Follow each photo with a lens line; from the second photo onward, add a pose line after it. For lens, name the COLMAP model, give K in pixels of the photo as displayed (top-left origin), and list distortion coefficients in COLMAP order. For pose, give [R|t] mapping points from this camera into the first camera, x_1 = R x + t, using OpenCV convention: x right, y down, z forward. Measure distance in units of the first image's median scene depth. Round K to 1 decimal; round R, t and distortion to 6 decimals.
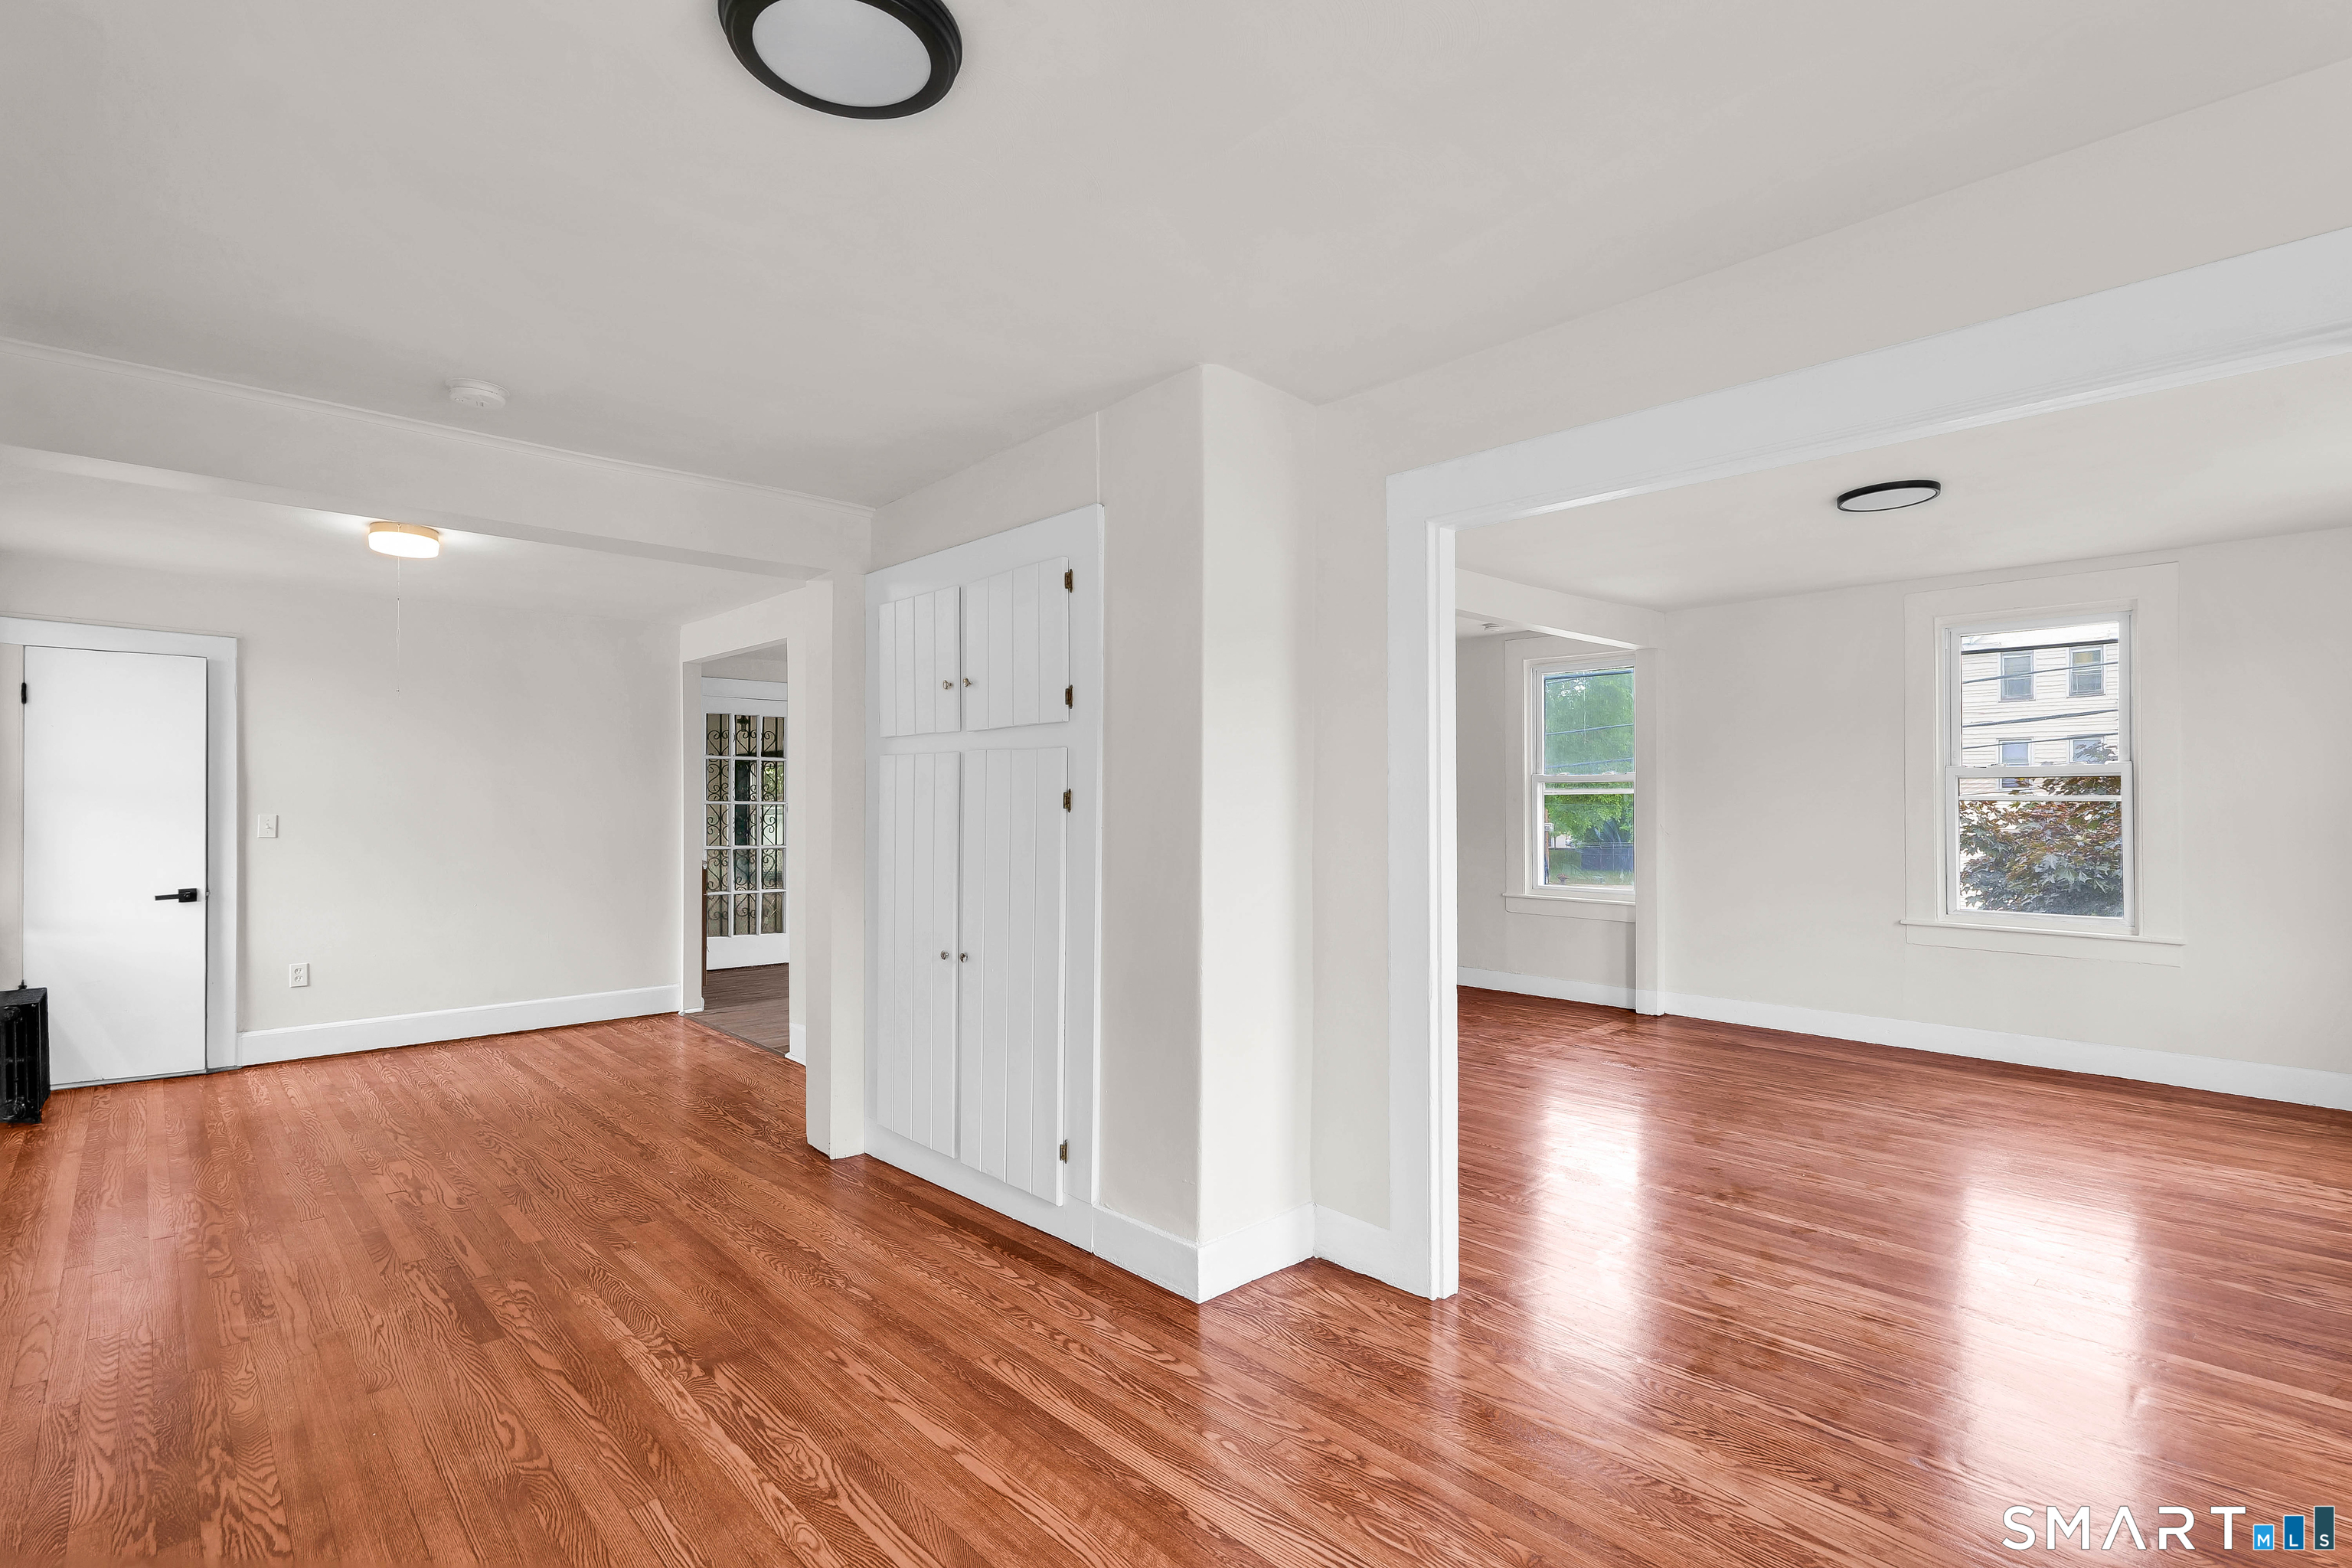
lens RADIAL K [[1114.8, 0, 1180.5], [0, 1114.8, 789.4], [0, 0, 1]] dist [0.005230, -0.002505]
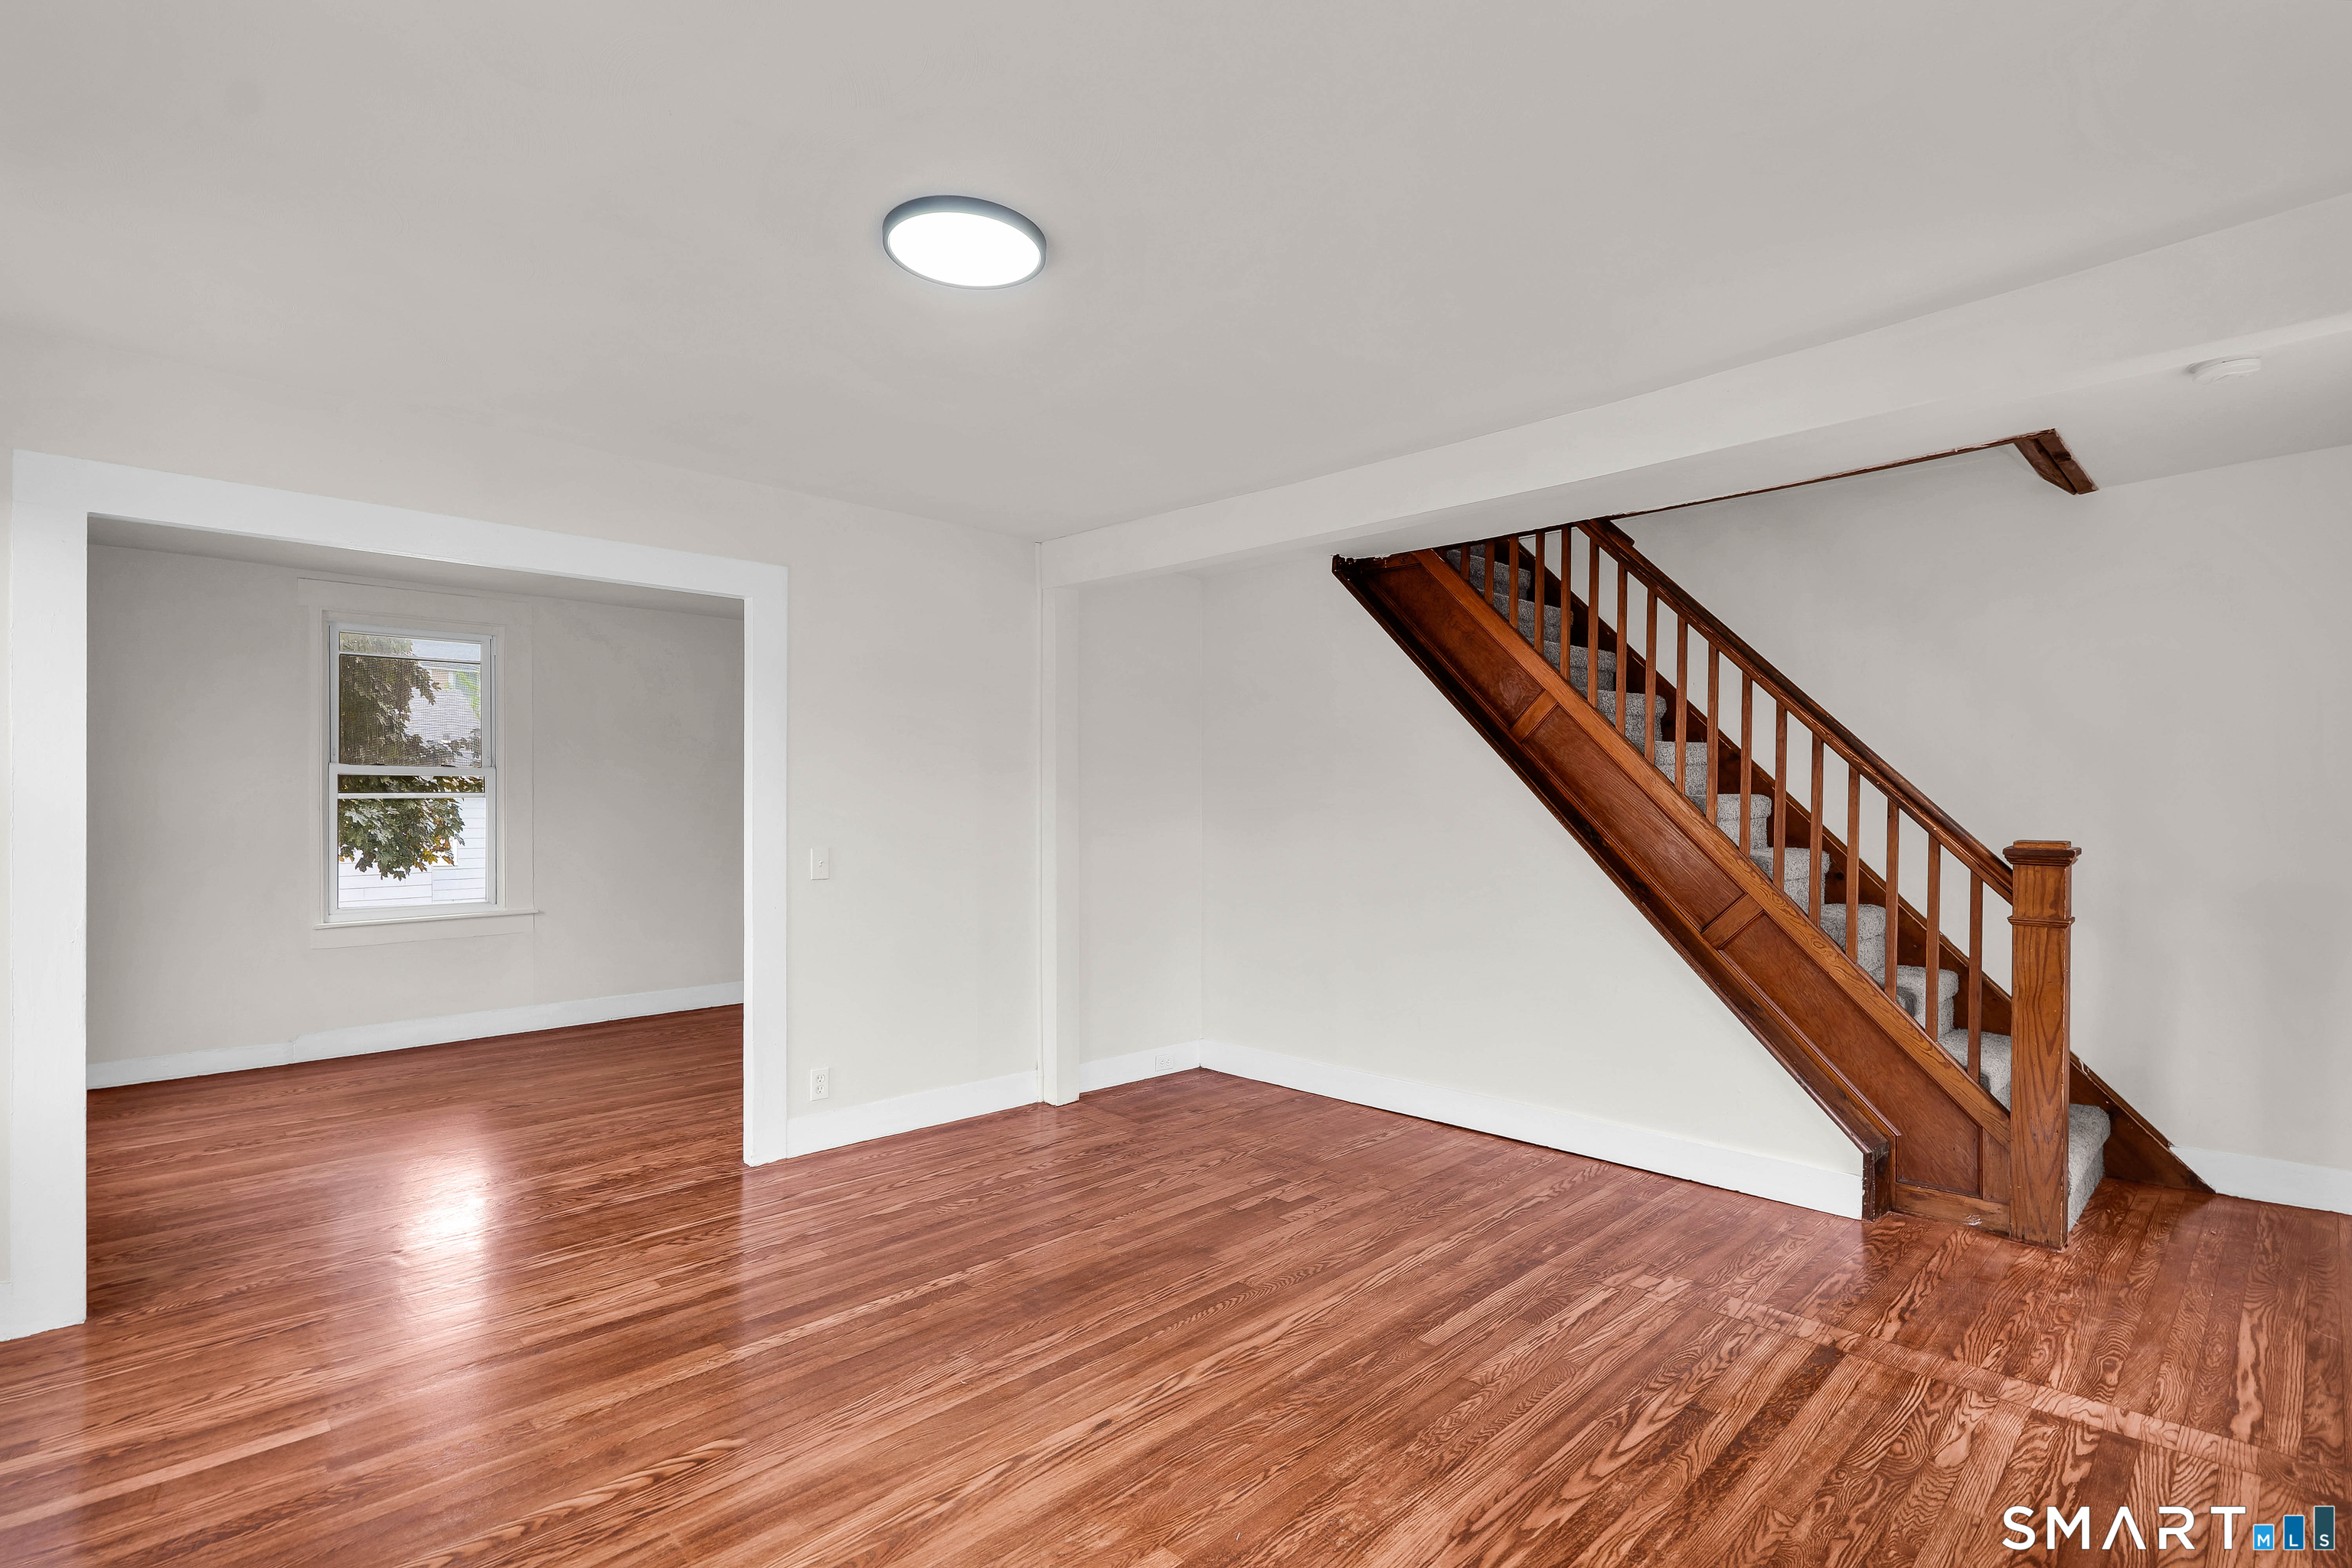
lens RADIAL K [[1114.8, 0, 1195.7], [0, 1114.8, 797.2], [0, 0, 1]] dist [0.005230, -0.002505]
pose [[0.041683, -0.001101, -0.999130, 1.369310], [0.008894, 0.999960, -0.000731, 0.009434], [0.999091, -0.008856, 0.041691, 1.257367]]
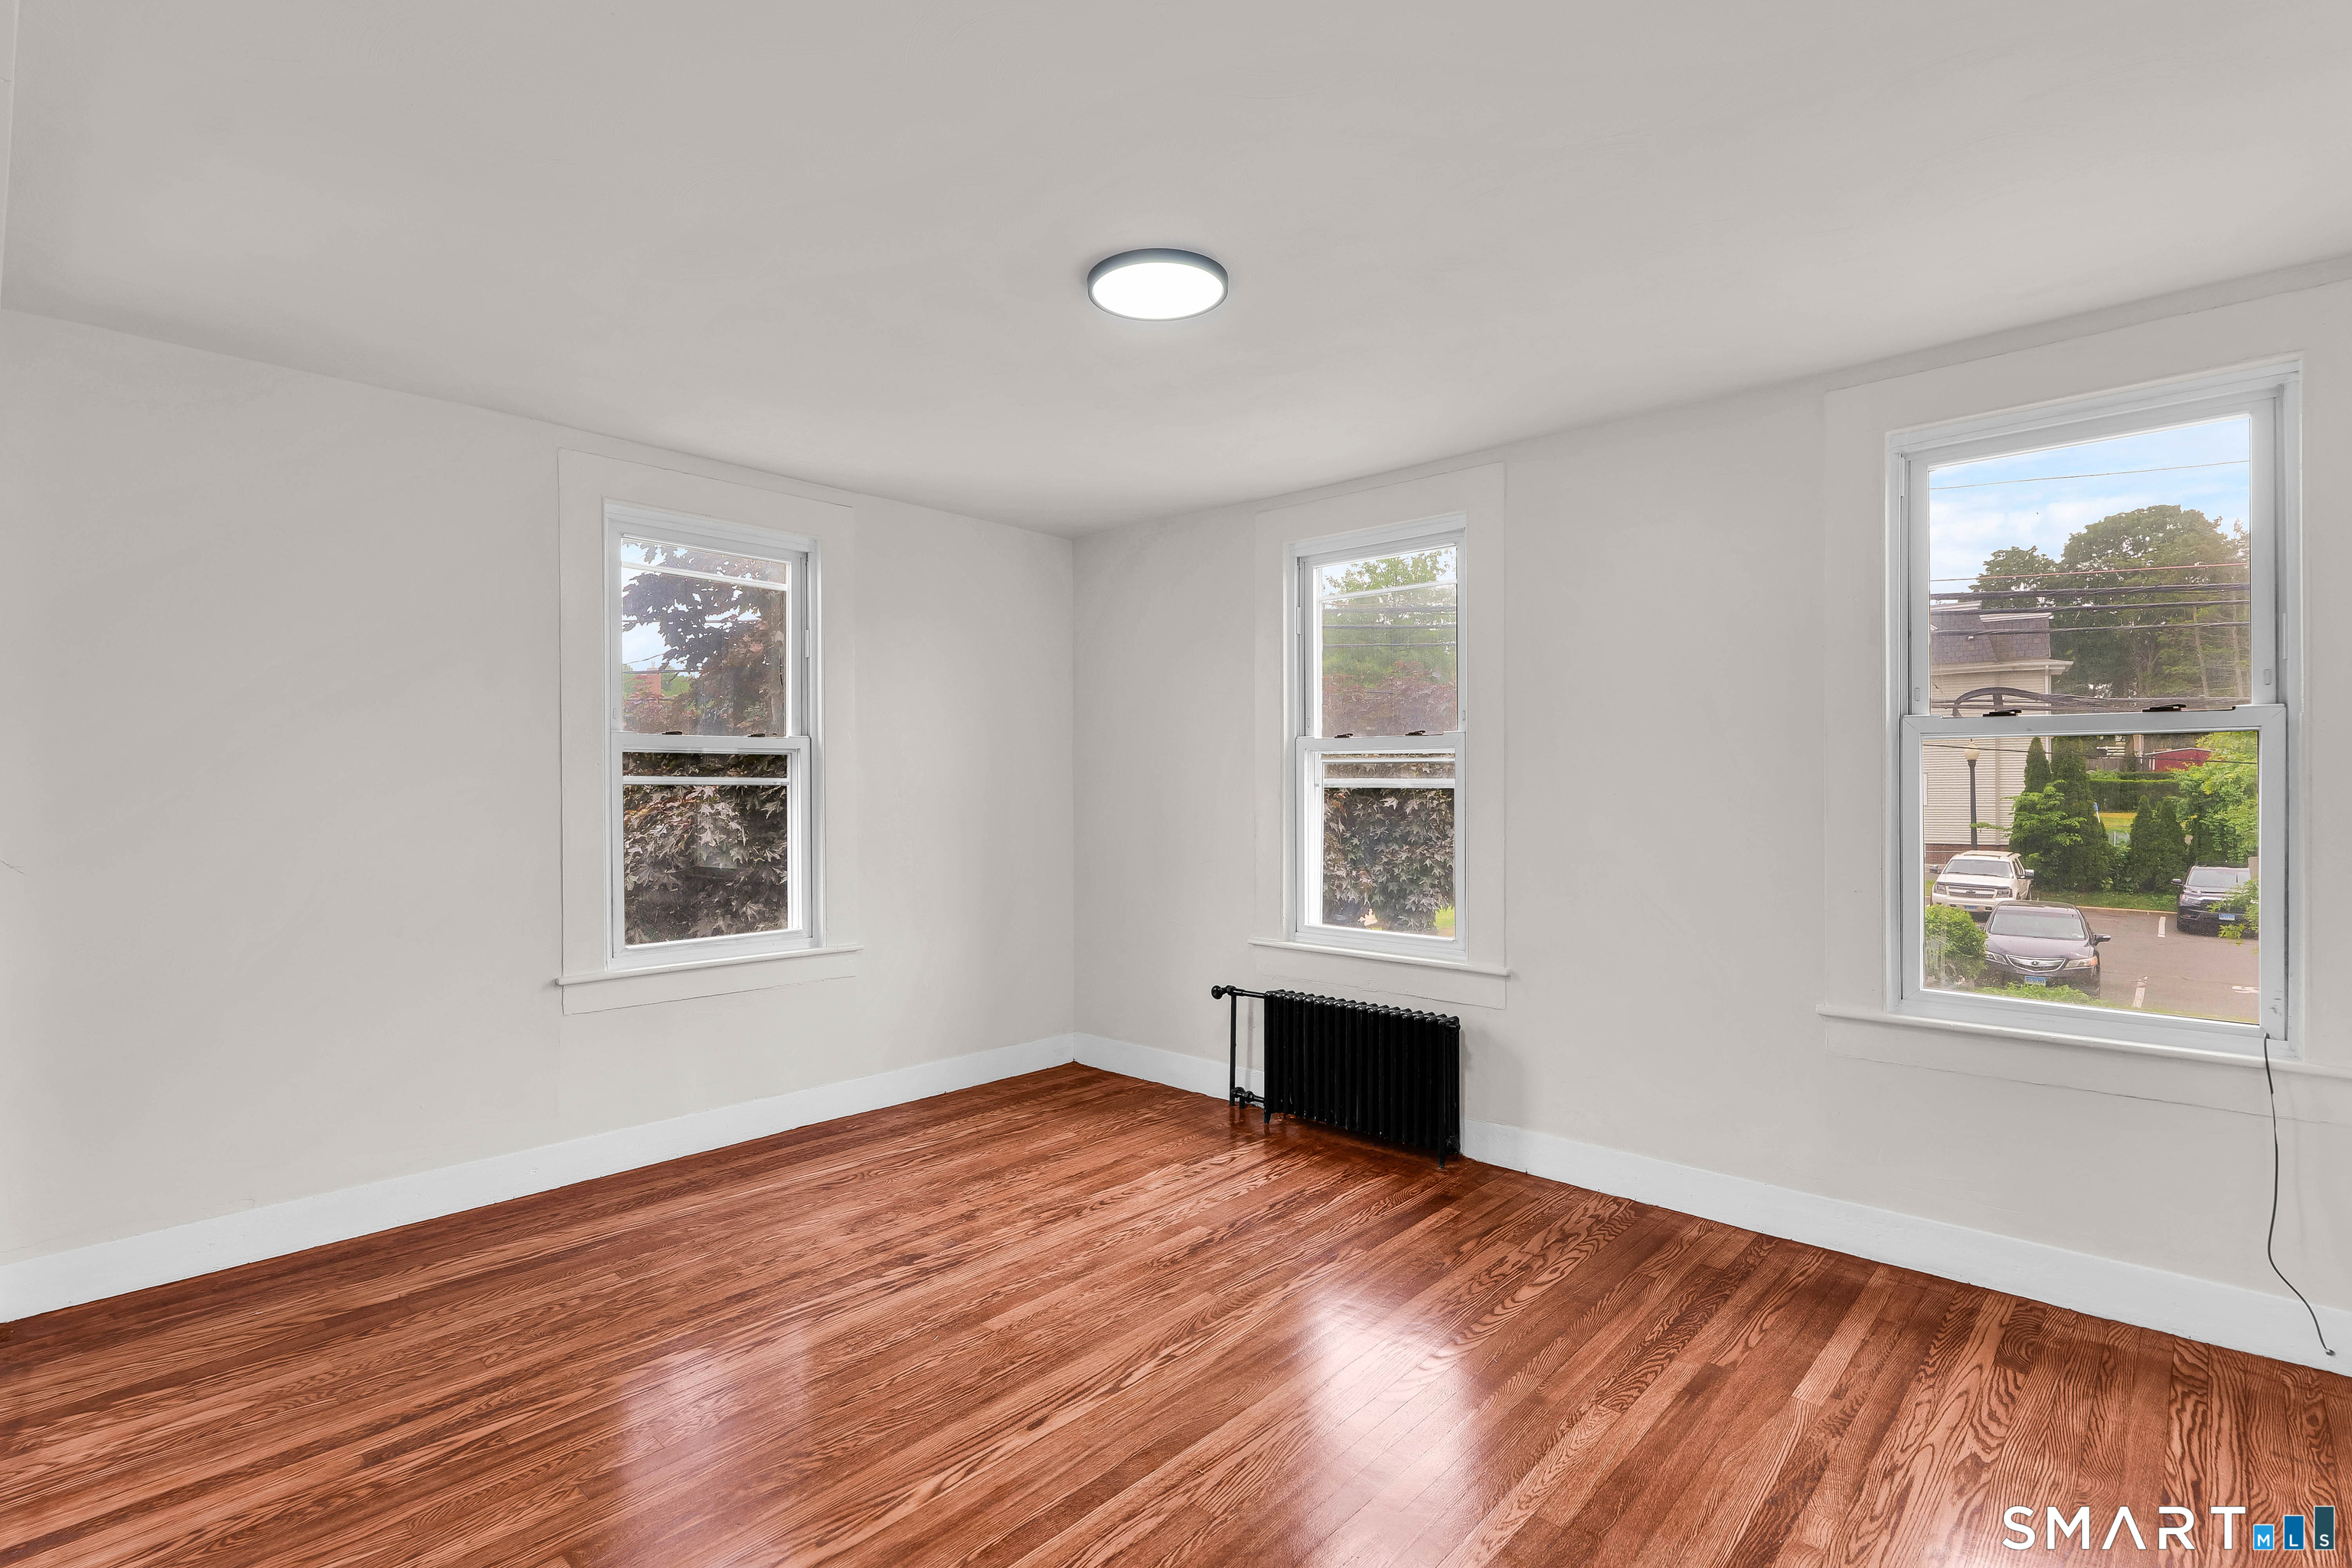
lens RADIAL K [[1114.8, 0, 1185.8], [0, 1114.8, 776.7], [0, 0, 1]] dist [0.005230, -0.002505]
pose [[-0.078703, 0.004906, 0.996886, 0.012777], [-0.007963, 0.999953, -0.005550, 0.009276], [-0.996866, -0.008375, -0.078660, 1.192568]]
